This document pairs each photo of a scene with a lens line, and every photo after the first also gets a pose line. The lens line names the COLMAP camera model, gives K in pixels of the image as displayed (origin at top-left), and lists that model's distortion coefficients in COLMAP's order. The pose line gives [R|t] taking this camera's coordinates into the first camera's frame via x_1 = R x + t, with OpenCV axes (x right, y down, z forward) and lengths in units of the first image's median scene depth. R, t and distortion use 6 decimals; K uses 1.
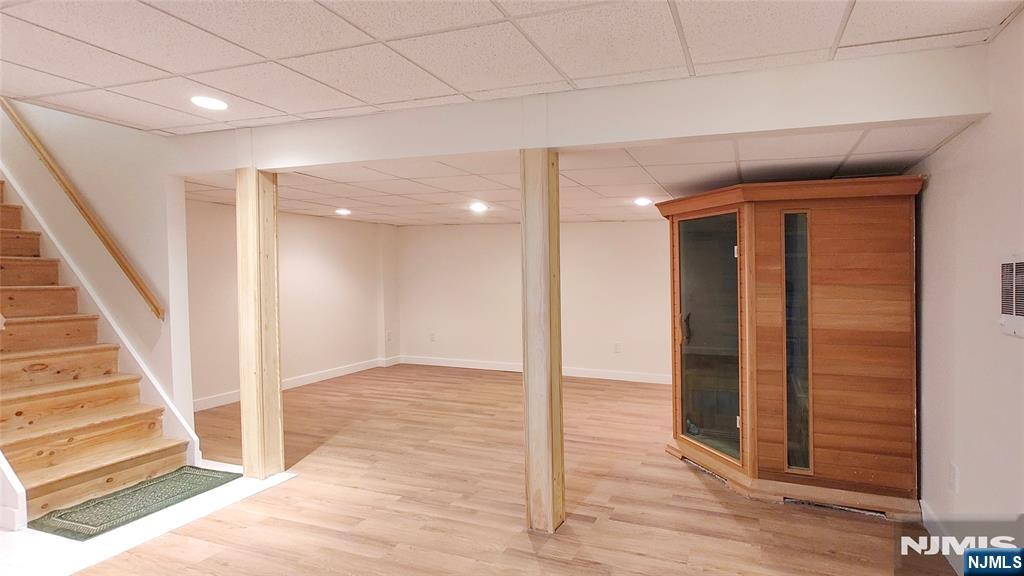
lens RADIAL K [[471.3, 0, 539.5], [0, 471.3, 306.0], [0, 0, 1]] dist [0.001832, 0.000431]
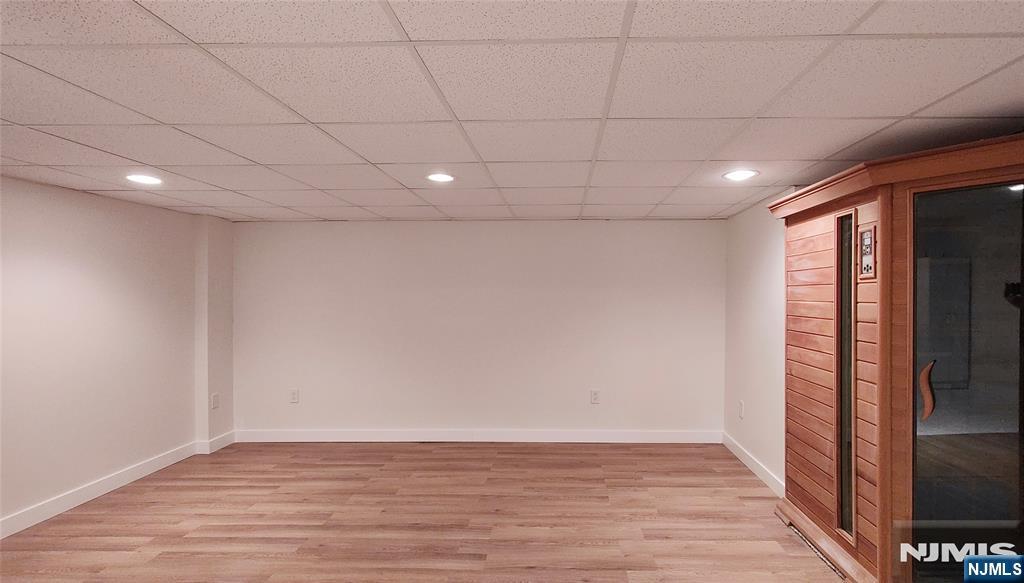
lens RADIAL K [[478.4, 0, 510.4], [0, 478.4, 301.2], [0, 0, 1]] dist [0.002811, 0.000242]
pose [[0.949528, -0.019812, 0.313058, -0.324611], [0.037357, 0.998043, -0.050146, -0.044856], [-0.311451, 0.059309, 0.948409, 0.624379]]
